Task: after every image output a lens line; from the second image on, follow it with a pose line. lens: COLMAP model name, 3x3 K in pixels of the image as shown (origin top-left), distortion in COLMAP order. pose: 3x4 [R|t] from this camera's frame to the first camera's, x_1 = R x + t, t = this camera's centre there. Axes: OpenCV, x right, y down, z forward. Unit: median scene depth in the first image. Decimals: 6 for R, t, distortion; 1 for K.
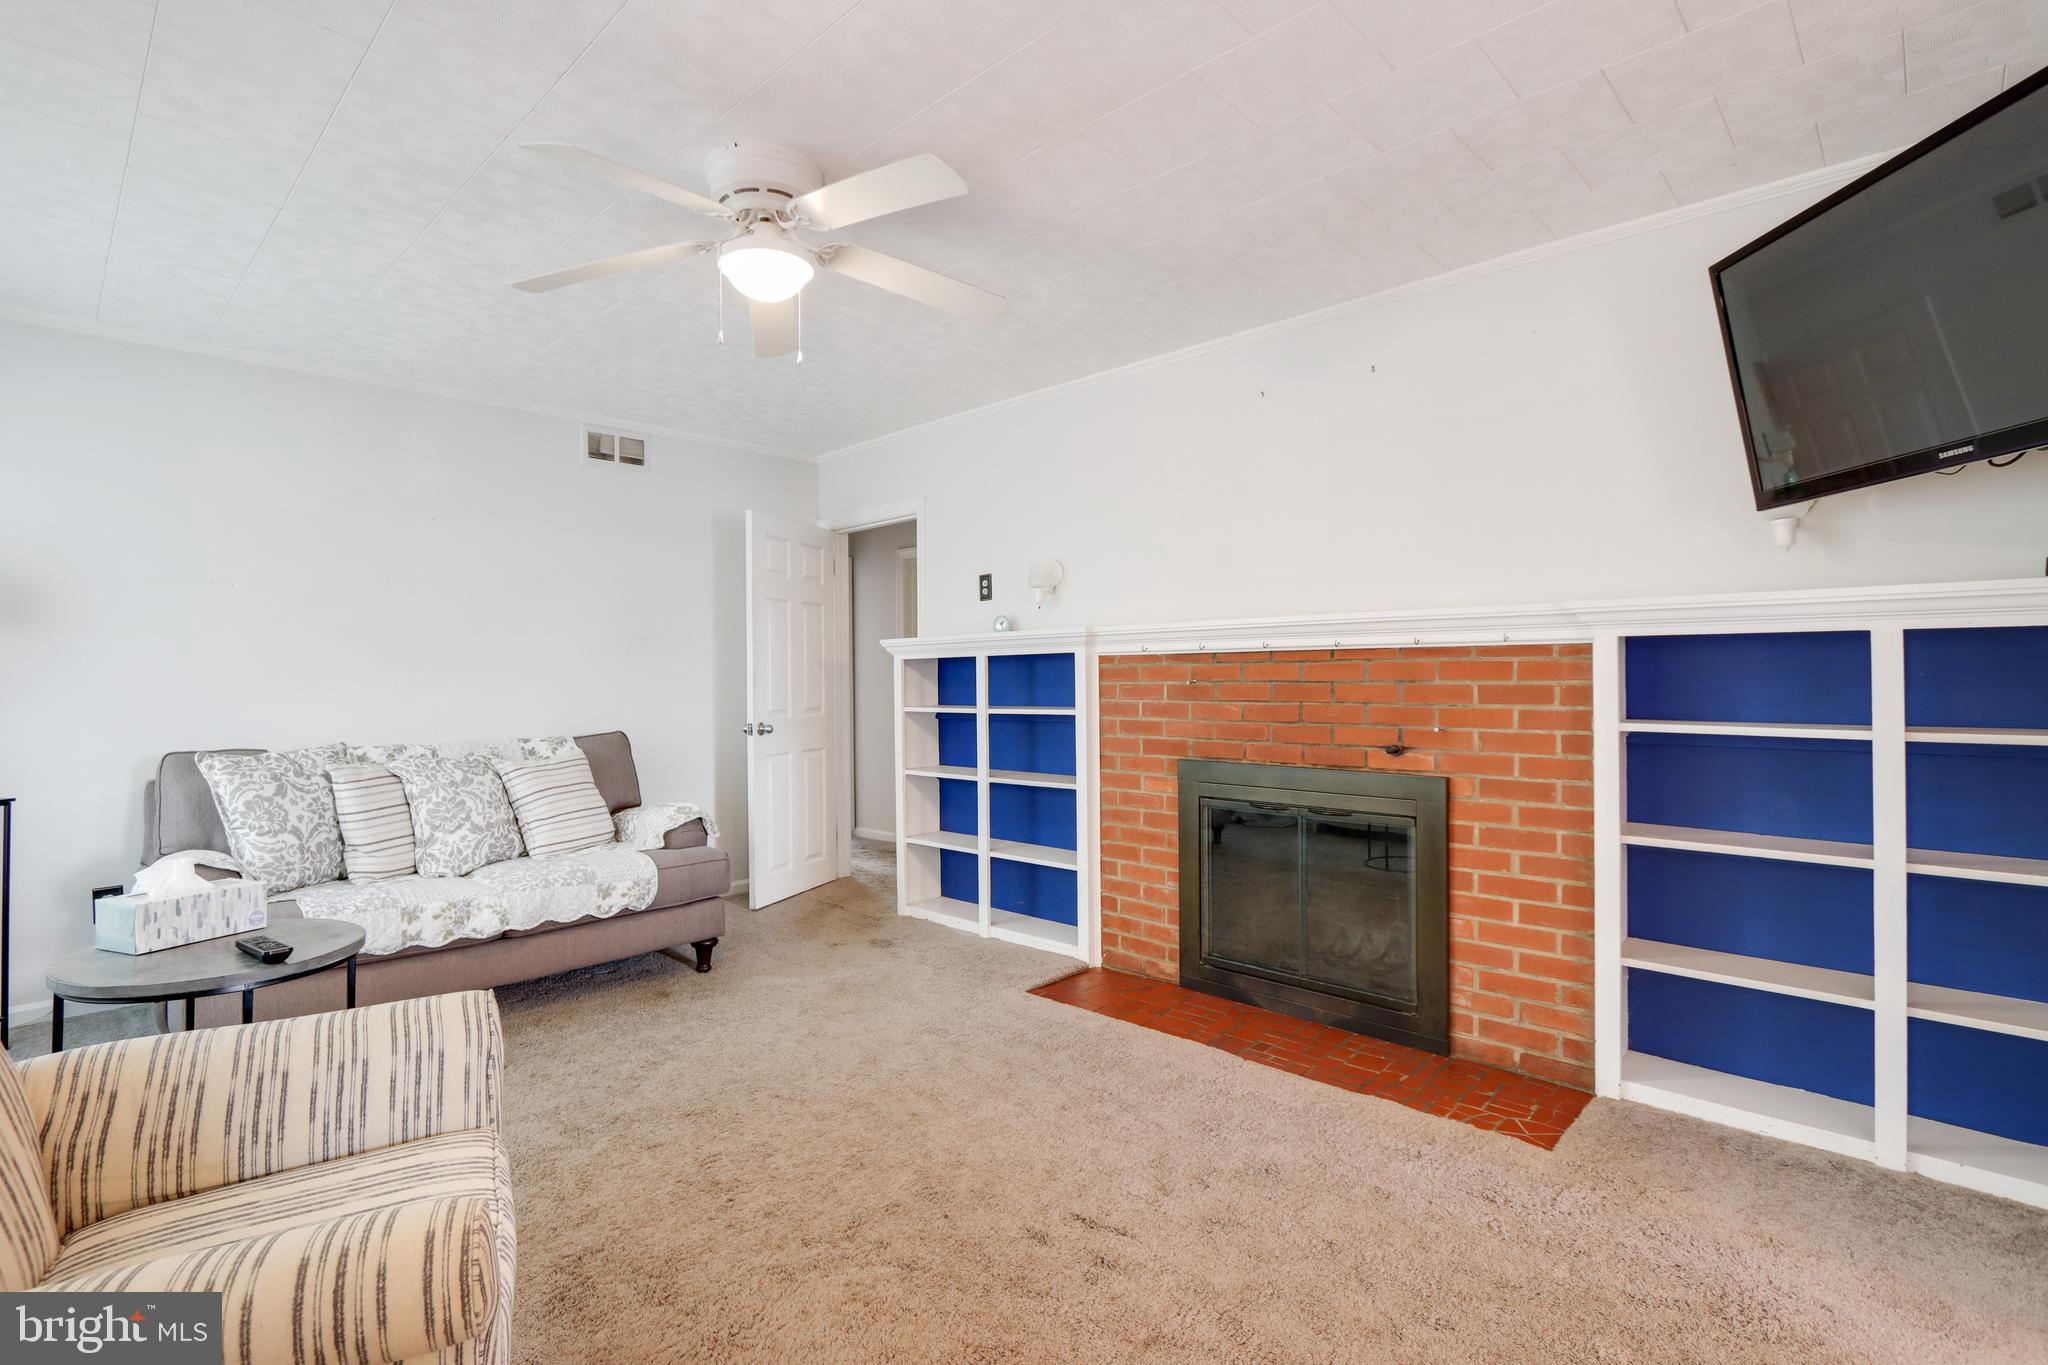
lens RADIAL K [[971.9, 0, 950.7], [0, 971.9, 663.3], [0, 0, 1]] dist [-0.016332, 0.001956]
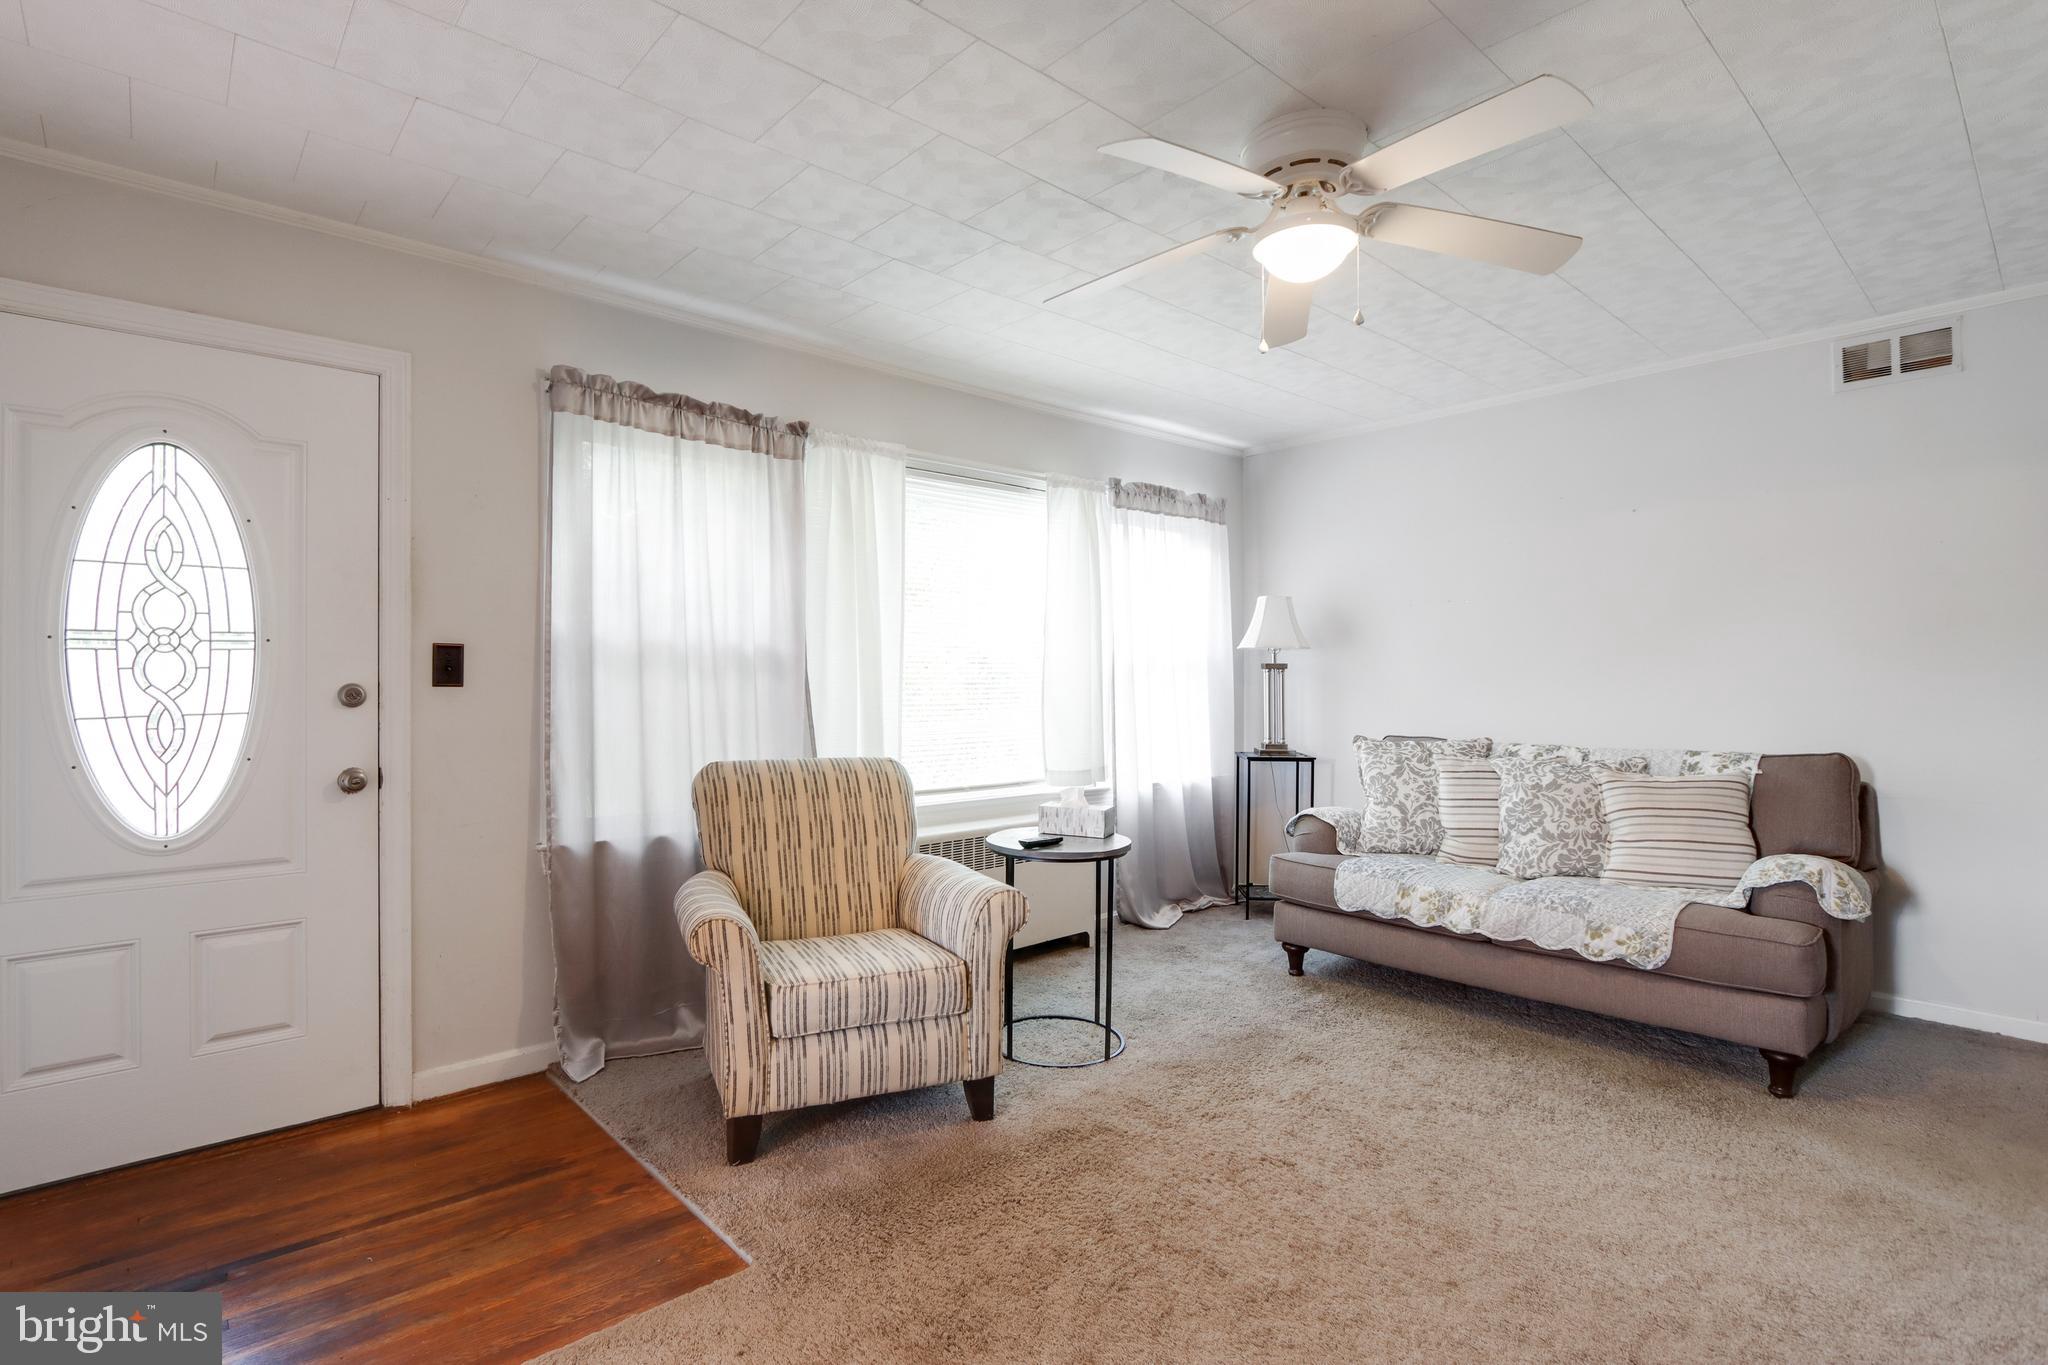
lens RADIAL K [[971.9, 0, 1017.4], [0, 971.9, 689.0], [0, 0, 1]] dist [-0.016332, 0.001956]
pose [[-0.029008, 0.016354, -0.999445, 0.524193], [0.014314, 0.999770, 0.015943, 0.000893], [0.999477, -0.013843, -0.029235, 0.531081]]
